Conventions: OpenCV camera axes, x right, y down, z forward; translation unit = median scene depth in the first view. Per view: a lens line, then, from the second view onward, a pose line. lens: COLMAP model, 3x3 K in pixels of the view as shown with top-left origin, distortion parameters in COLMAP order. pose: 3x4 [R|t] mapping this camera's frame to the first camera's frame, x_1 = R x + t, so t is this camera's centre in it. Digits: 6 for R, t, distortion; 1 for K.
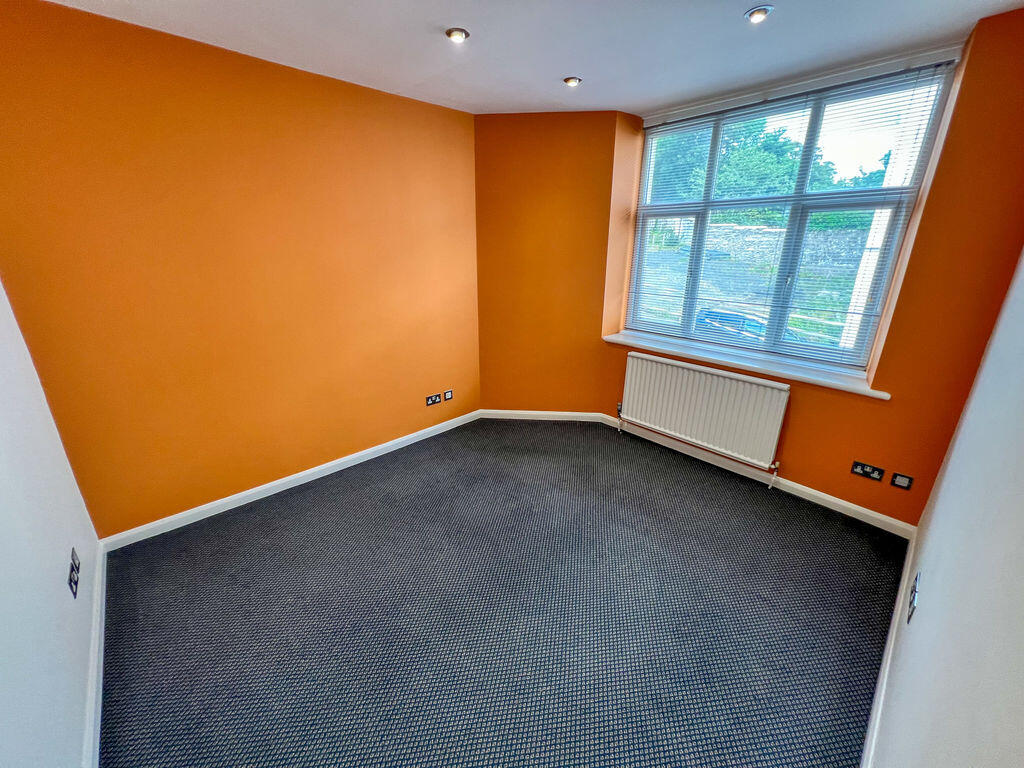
lens RADIAL K [[410.6, 0, 506.6], [0, 410.6, 386.3], [0, 0, 1]] dist [0.001055, -0.000178]
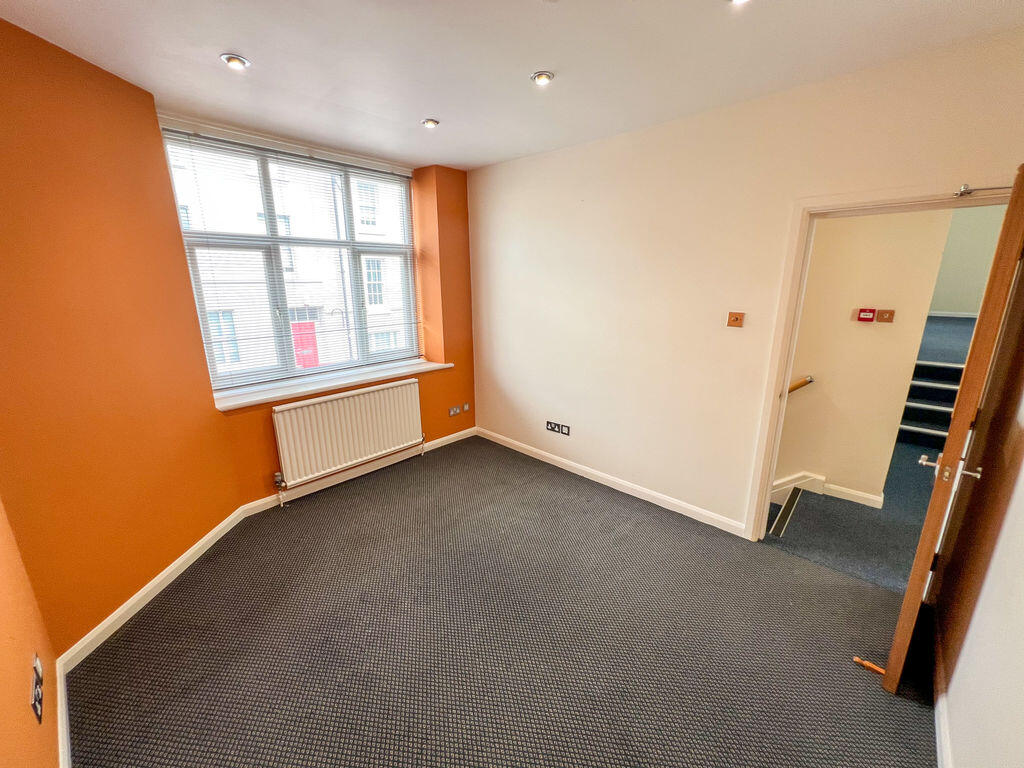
lens RADIAL K [[410.6, 0, 508.2], [0, 410.6, 382.1], [0, 0, 1]] dist [0.001055, -0.000178]
pose [[-0.086087, -0.246724, 0.965255, -0.576795], [0.329749, 0.907190, 0.261291, -0.211194], [-0.940136, 0.340785, 0.003260, 0.596734]]
